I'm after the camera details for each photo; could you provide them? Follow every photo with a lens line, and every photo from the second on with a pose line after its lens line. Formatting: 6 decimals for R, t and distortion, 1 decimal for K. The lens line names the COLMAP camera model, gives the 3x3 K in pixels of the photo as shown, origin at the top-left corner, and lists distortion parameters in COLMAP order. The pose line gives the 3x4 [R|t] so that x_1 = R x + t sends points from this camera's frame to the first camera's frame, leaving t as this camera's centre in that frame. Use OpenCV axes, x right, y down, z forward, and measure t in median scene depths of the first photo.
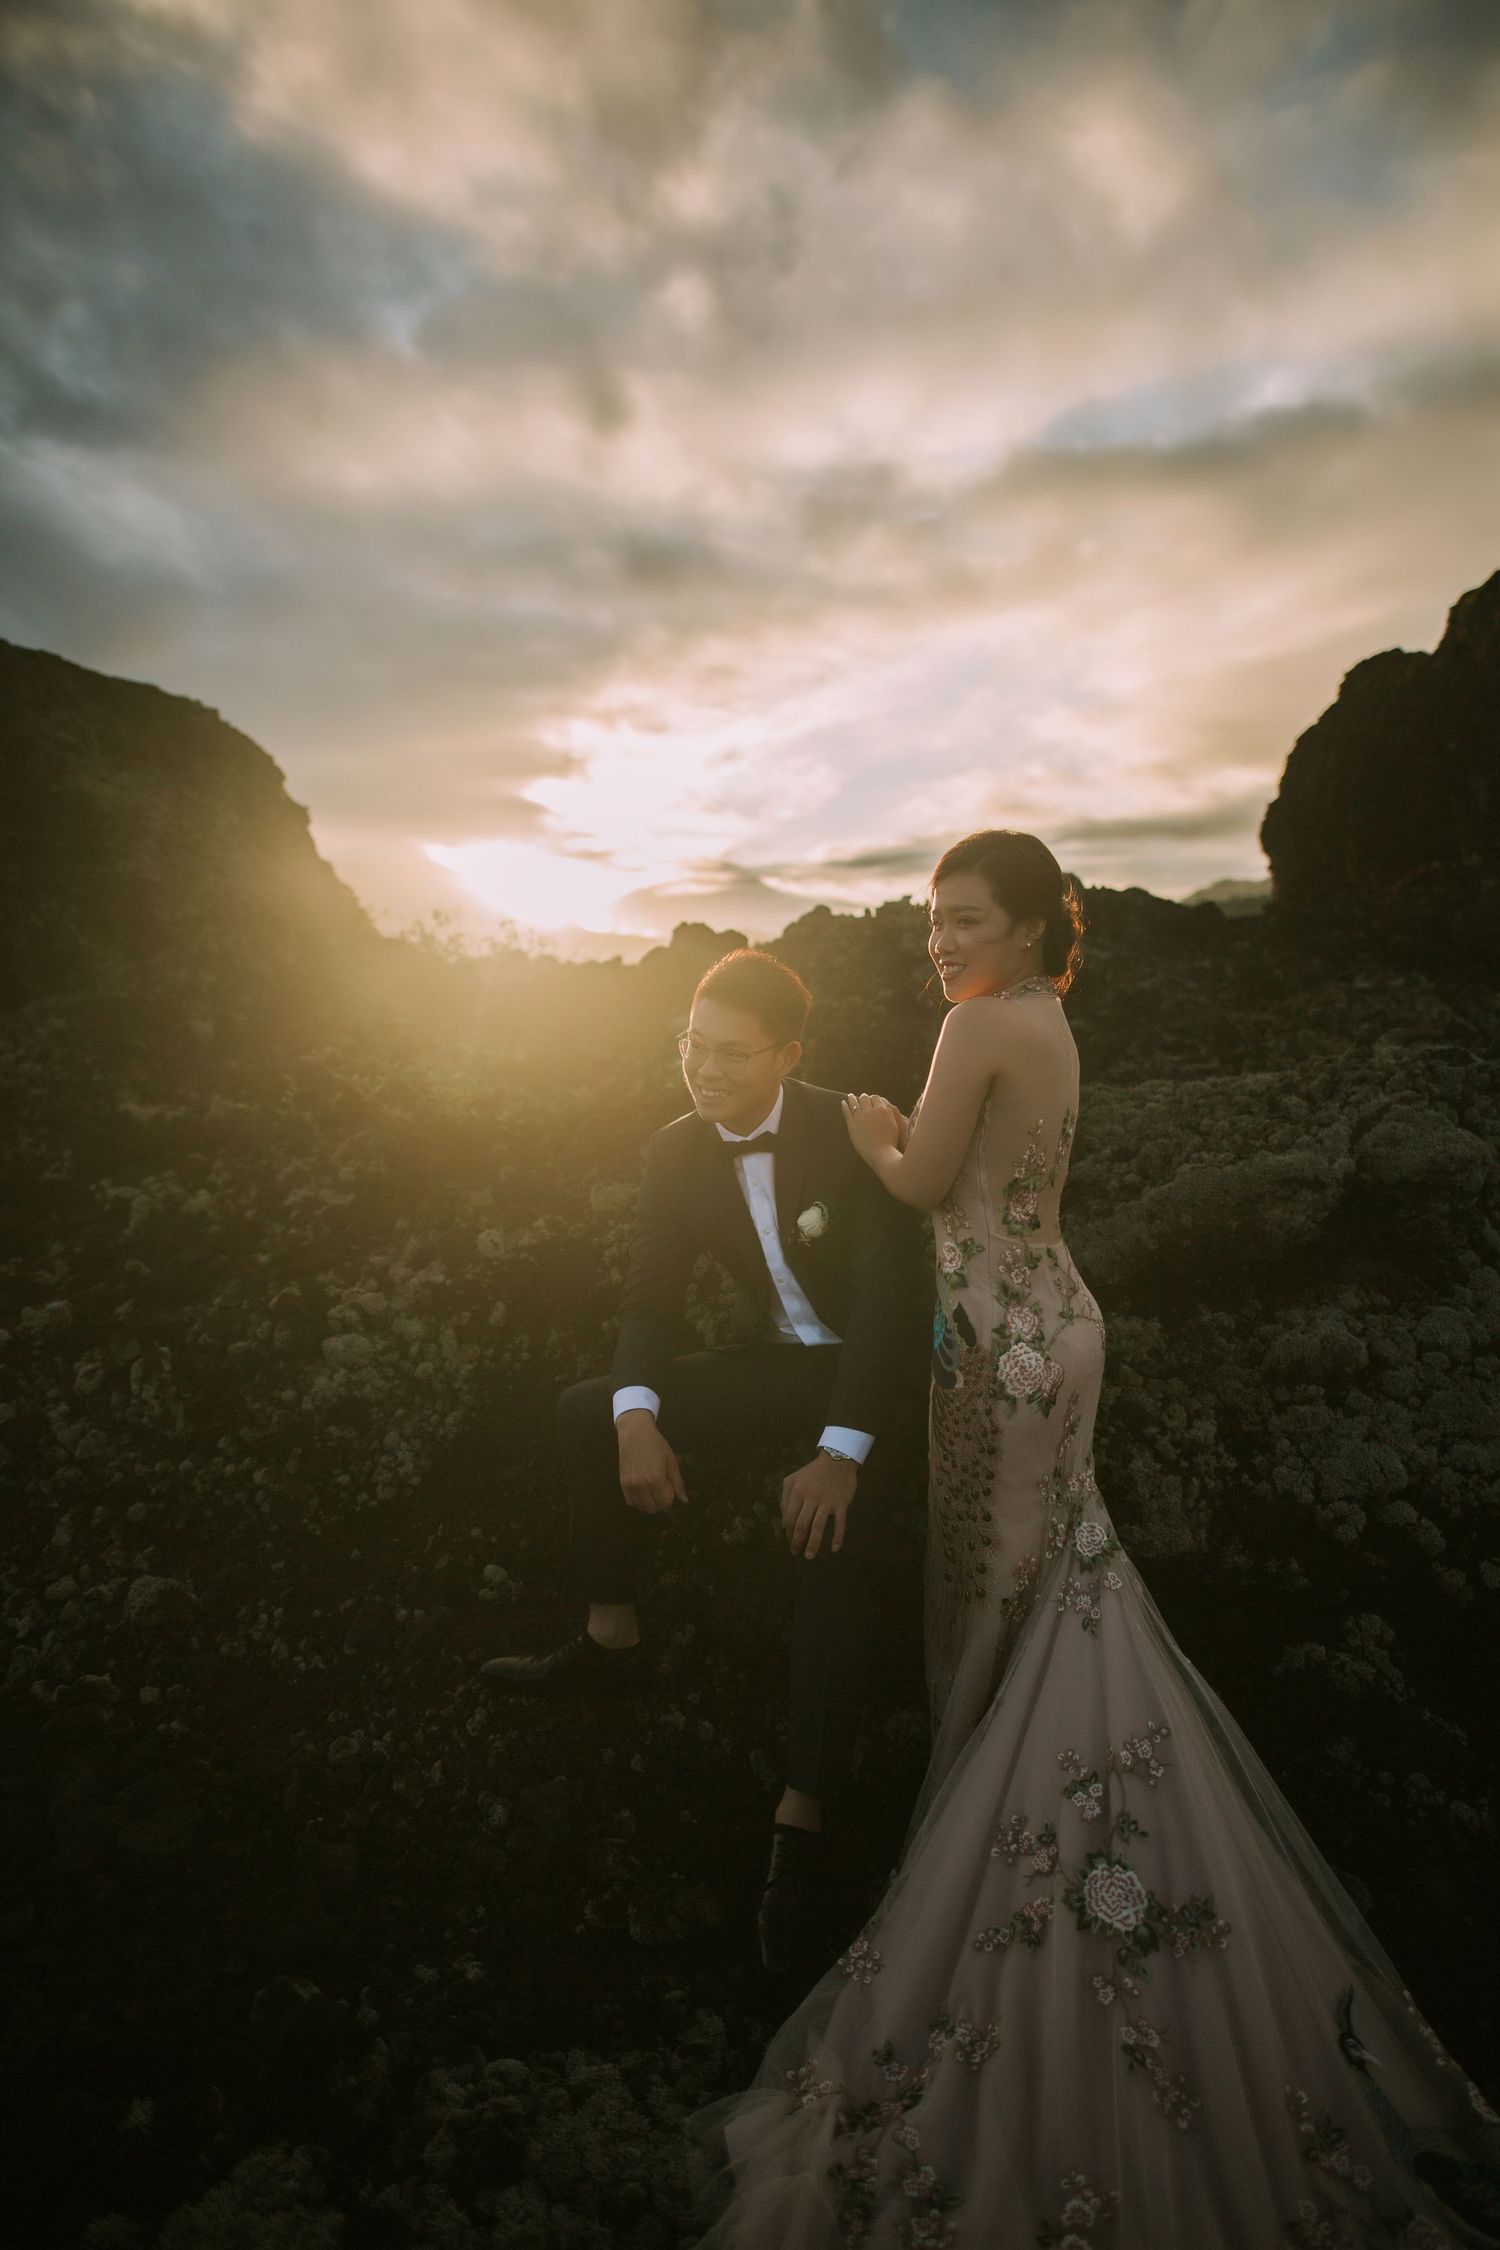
lens RADIAL K [[1272.3, 0, 755.5], [0, 1272.3, 1129.2], [0, 0, 1]] dist [-0.018250, -0.001293]
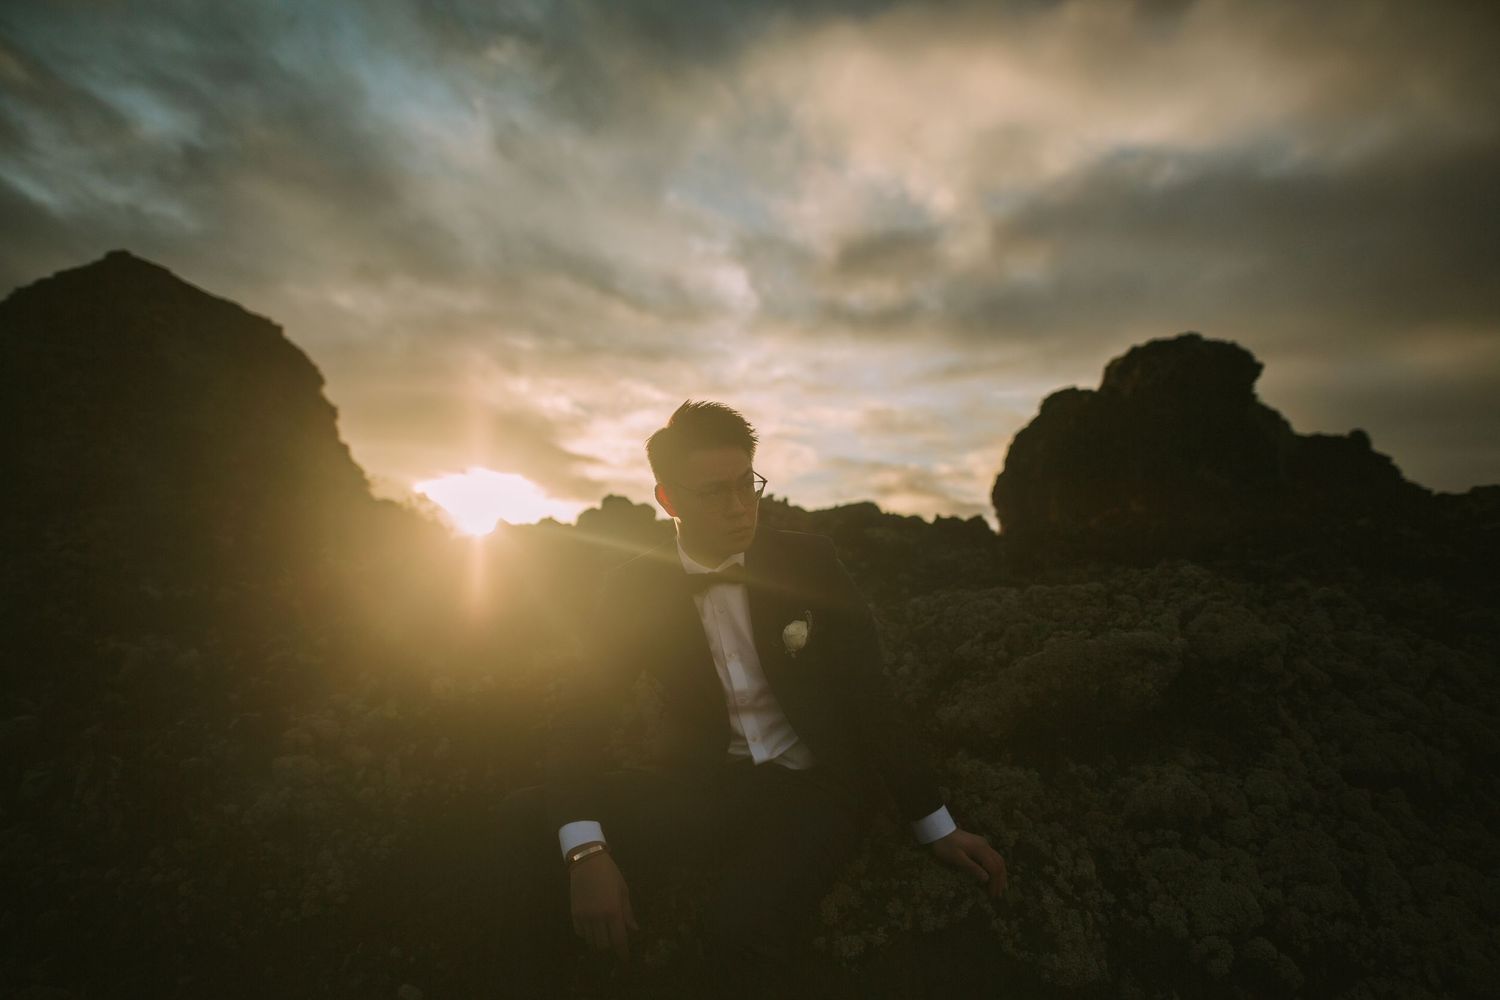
lens RADIAL K [[855.3, 0, 745.7], [0, 855.3, 500.8], [0, 0, 1]] dist [-0.025593, 0.005098]
pose [[0.987943, 0.095323, 0.121992, -0.055392], [-0.065860, 0.971885, -0.226057, 0.094375], [-0.140111, 0.215297, 0.966445, 0.208194]]
